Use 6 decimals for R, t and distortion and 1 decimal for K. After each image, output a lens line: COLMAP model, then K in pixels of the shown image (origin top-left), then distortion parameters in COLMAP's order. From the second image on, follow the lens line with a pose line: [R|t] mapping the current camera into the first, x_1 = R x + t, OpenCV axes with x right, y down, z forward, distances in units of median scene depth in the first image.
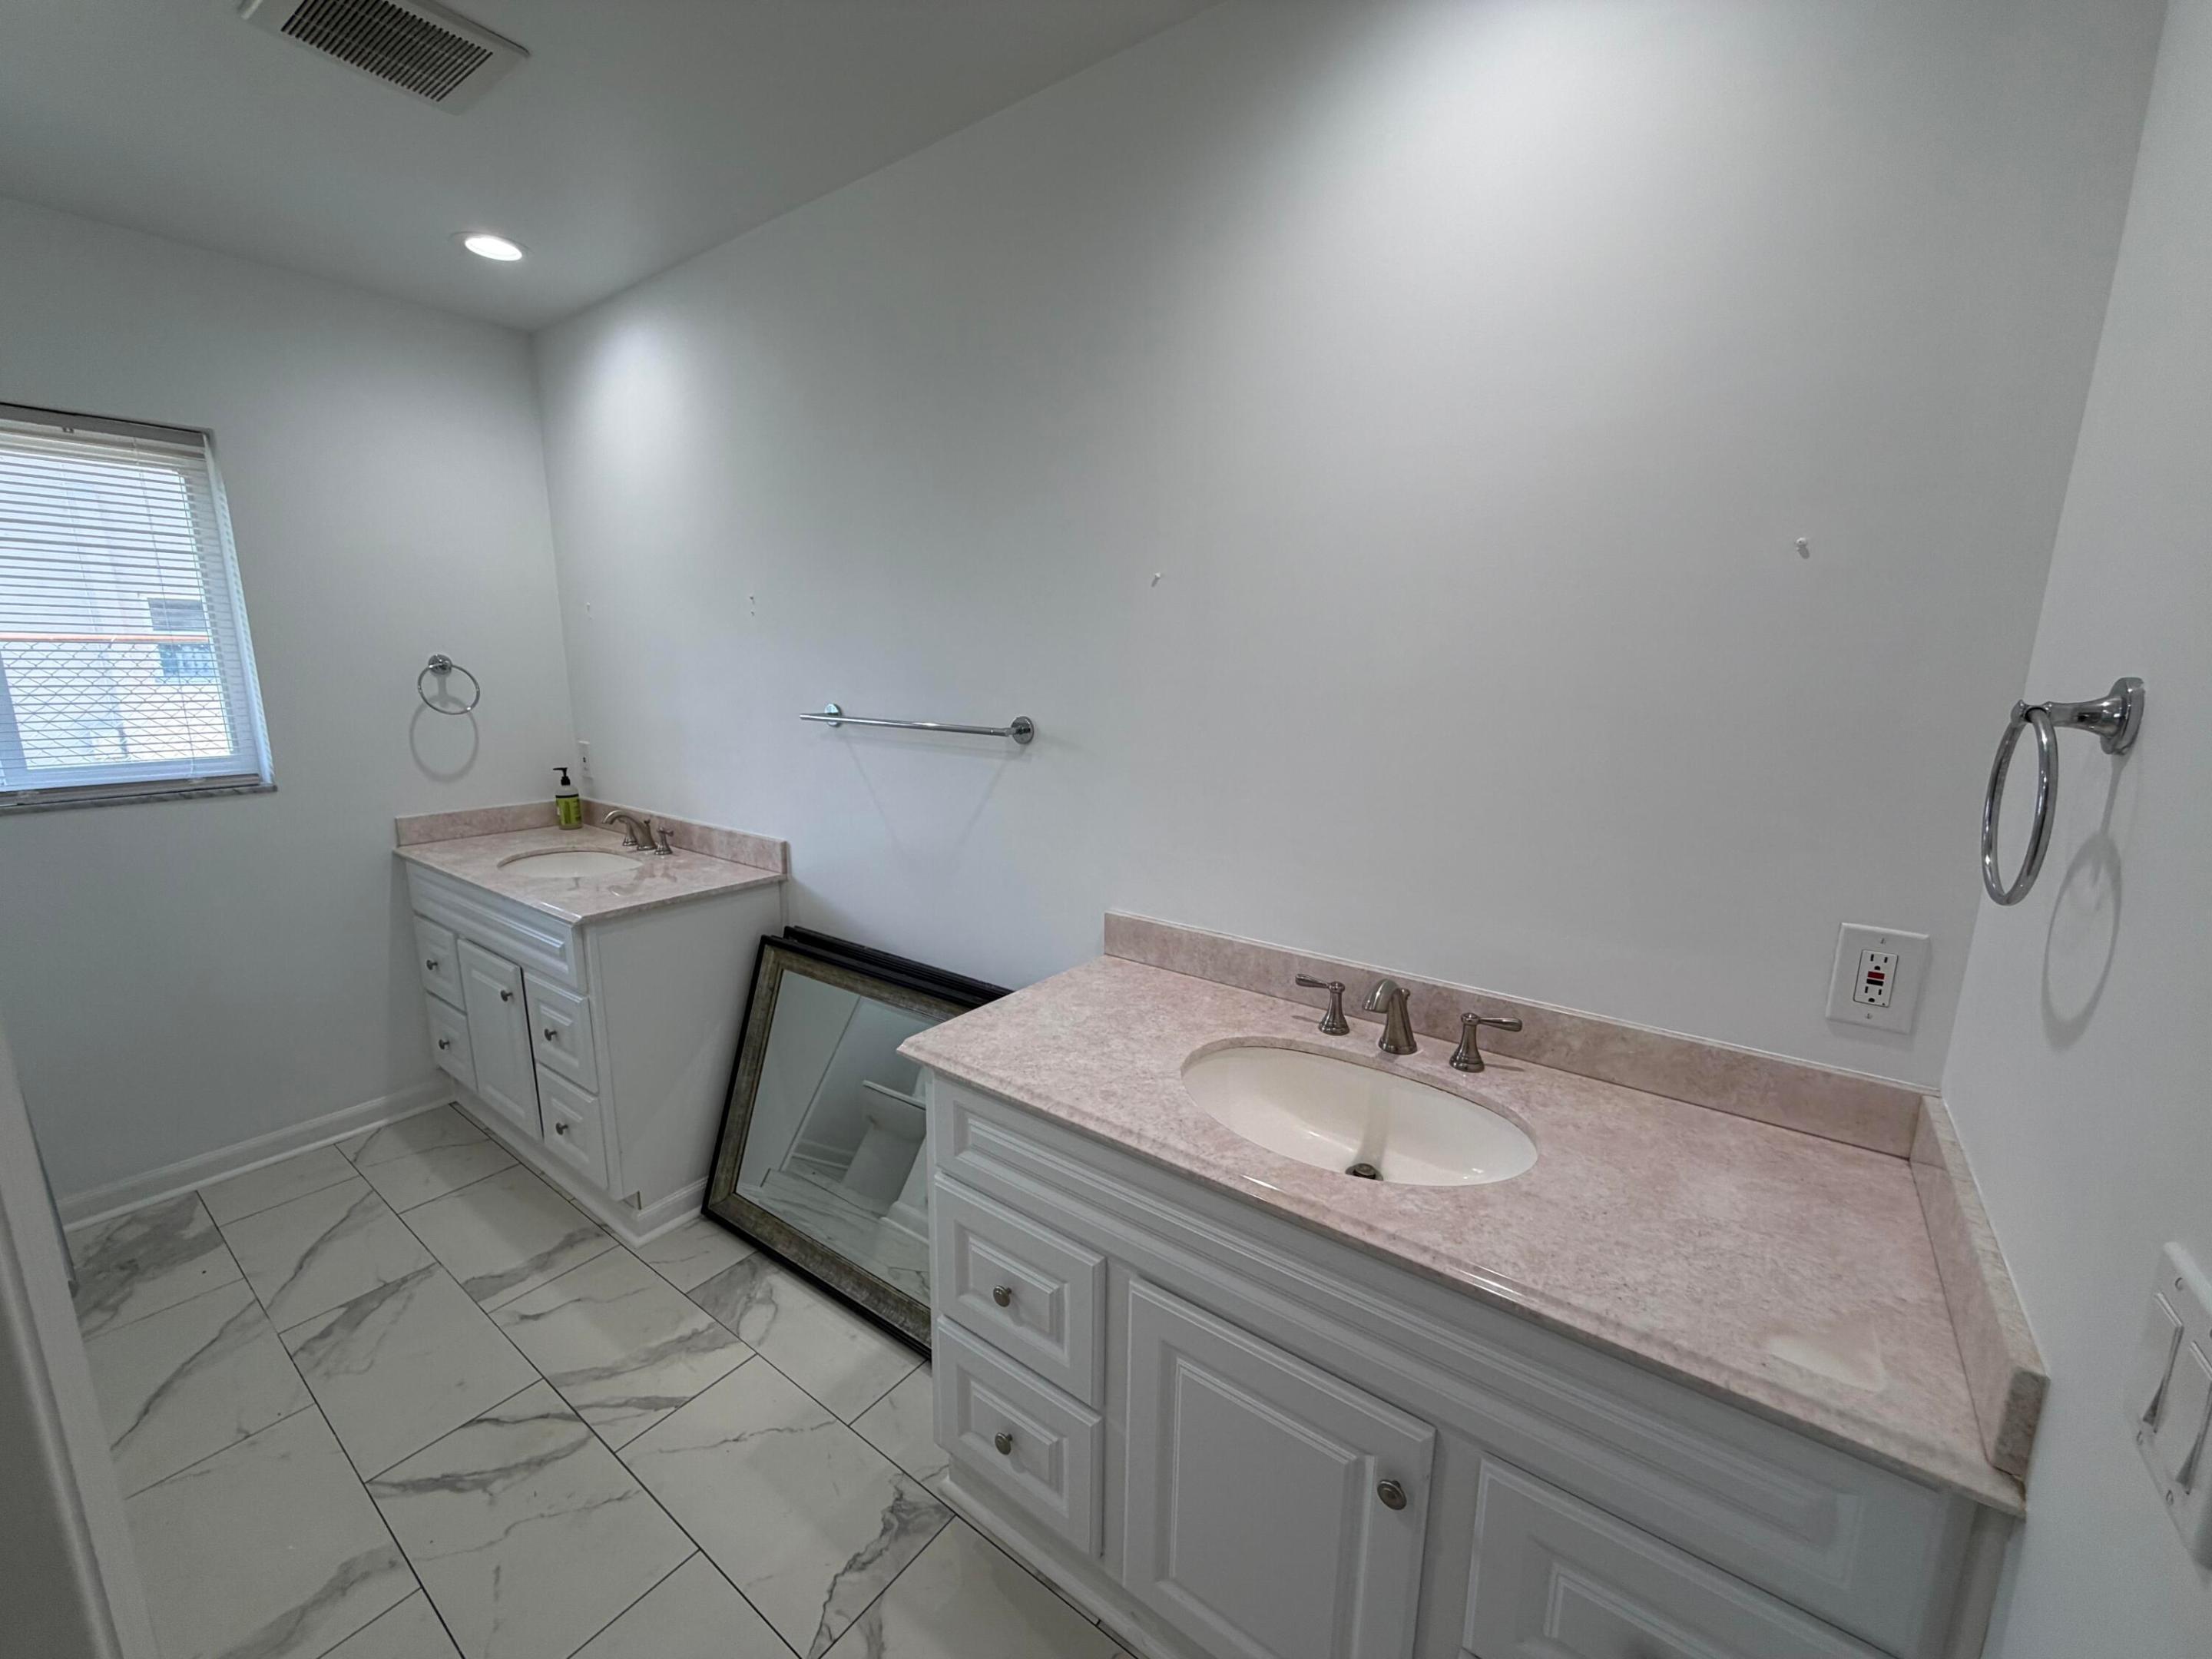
lens RADIAL K [[884.4, 0, 1100.7], [0, 884.4, 828.1], [0, 0, 1]] dist [0.000128, 0.000363]
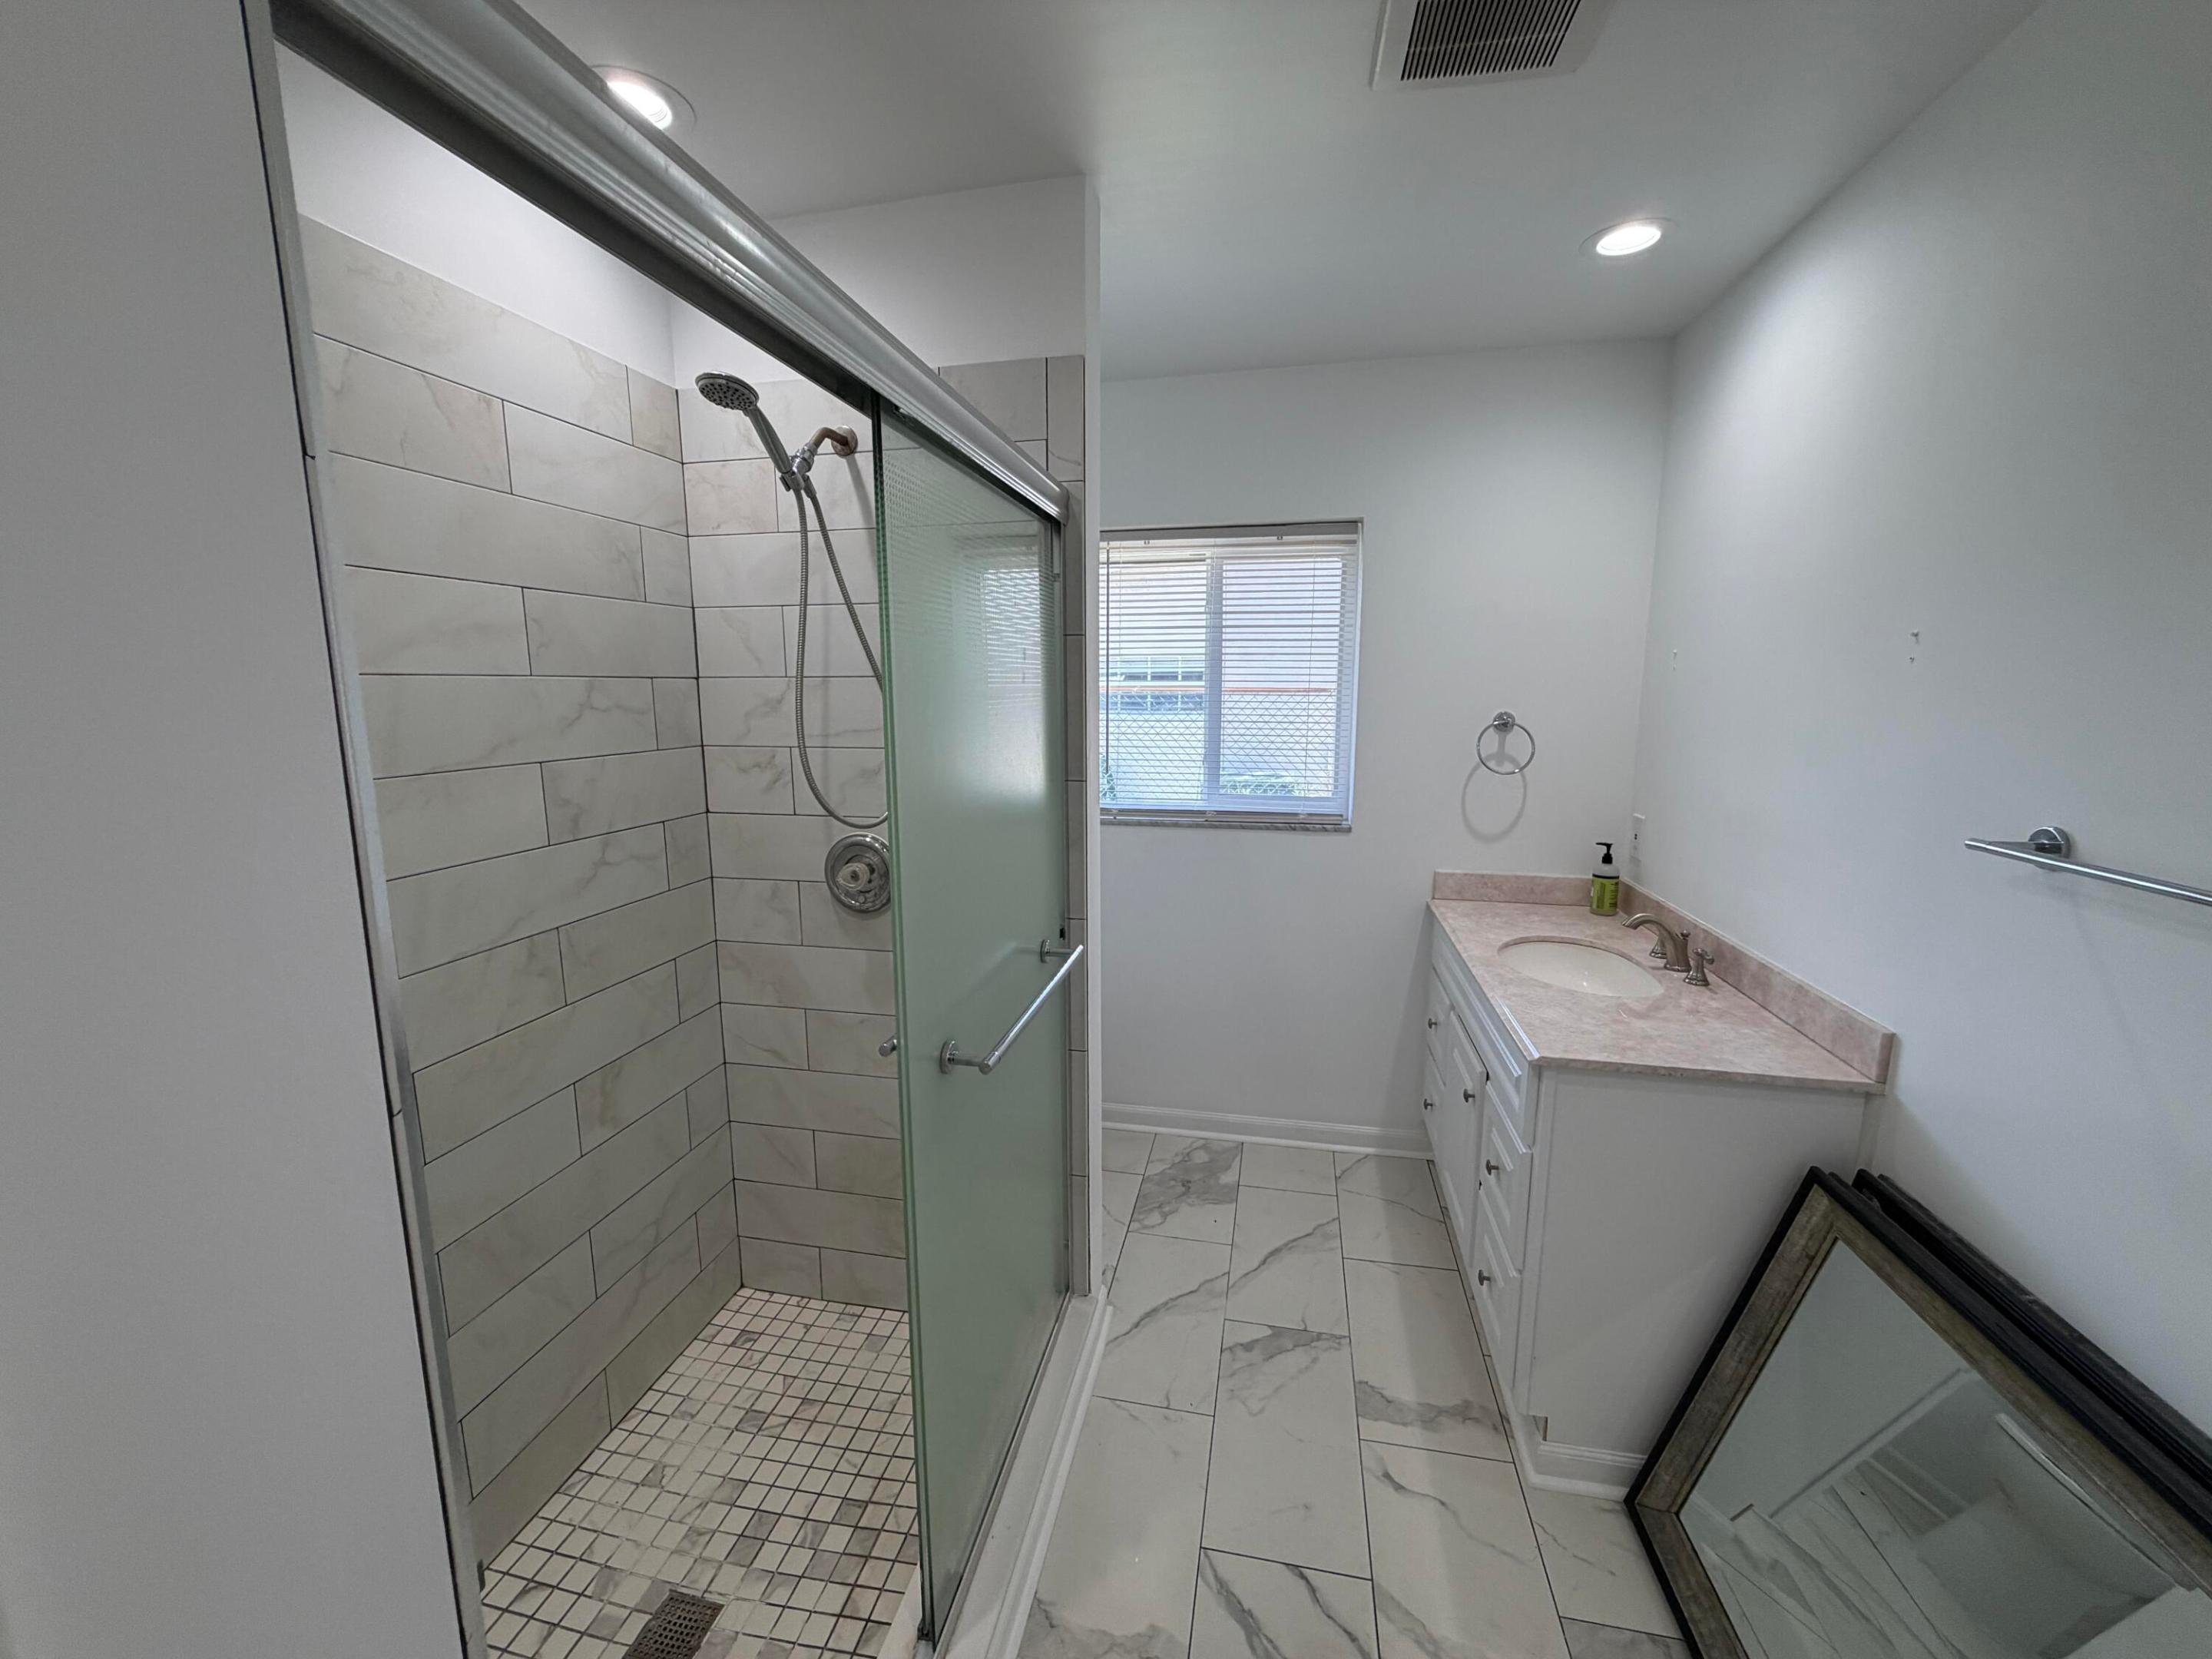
lens RADIAL K [[884.4, 0, 1100.7], [0, 884.4, 828.1], [0, 0, 1]] dist [0.000128, 0.000363]
pose [[0.416123, 0.136269, -0.899040, -0.057790], [-0.169583, 0.982991, 0.070501, -0.073929], [0.893355, 0.123124, 0.432154, 0.238276]]
